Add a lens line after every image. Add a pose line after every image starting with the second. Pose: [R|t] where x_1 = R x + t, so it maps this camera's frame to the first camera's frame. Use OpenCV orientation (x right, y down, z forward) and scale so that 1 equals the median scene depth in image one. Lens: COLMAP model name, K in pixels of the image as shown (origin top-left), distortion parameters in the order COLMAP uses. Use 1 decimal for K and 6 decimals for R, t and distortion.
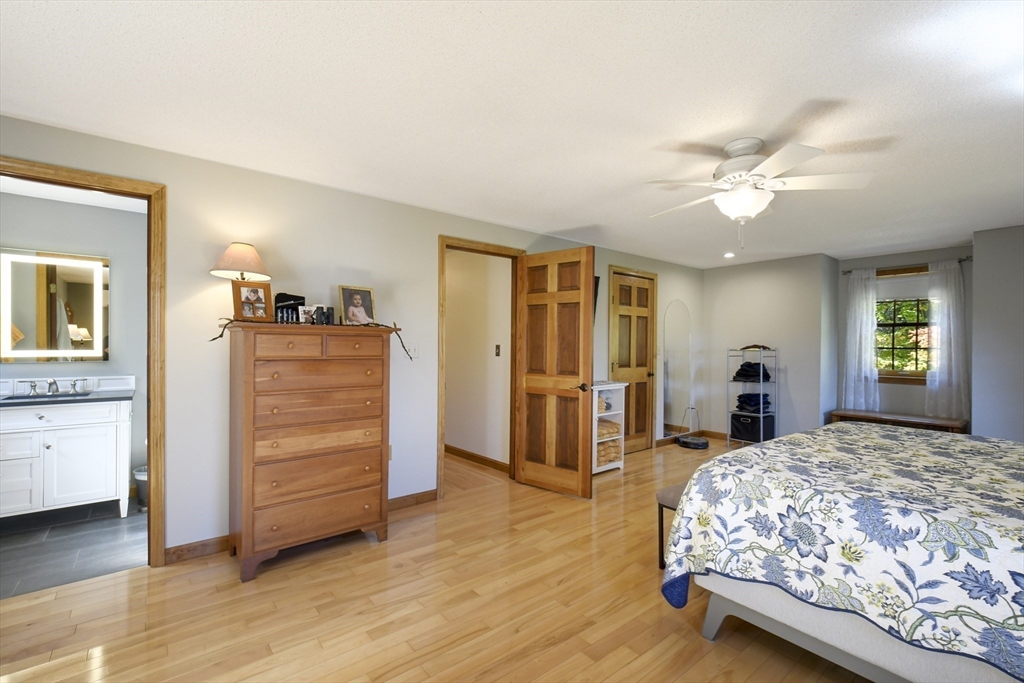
lens RADIAL K [[451.7, 0, 512.0], [0, 451.7, 345.3], [0, 0, 1]] dist [0.000684, 0.000158]
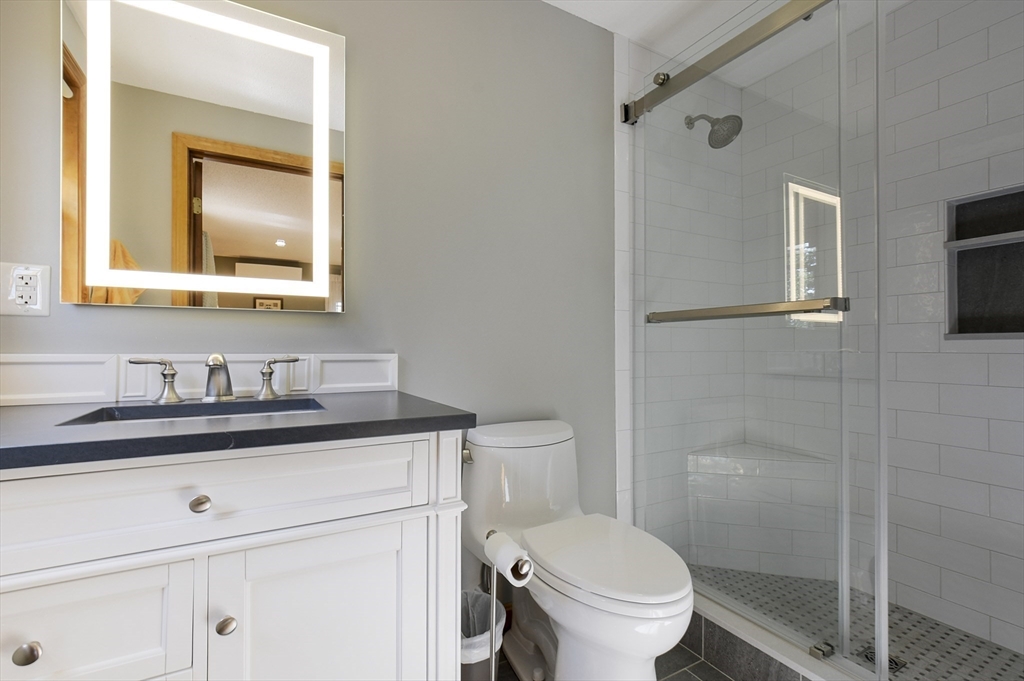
lens RADIAL K [[451.7, 0, 512.0], [0, 451.7, 344.3], [0, 0, 1]] dist [0.000684, 0.000158]
pose [[0.987942, -0.005888, -0.154712, -0.747614], [0.003692, 0.999888, -0.014478, 0.071603], [0.154780, 0.013732, 0.987854, 0.701058]]
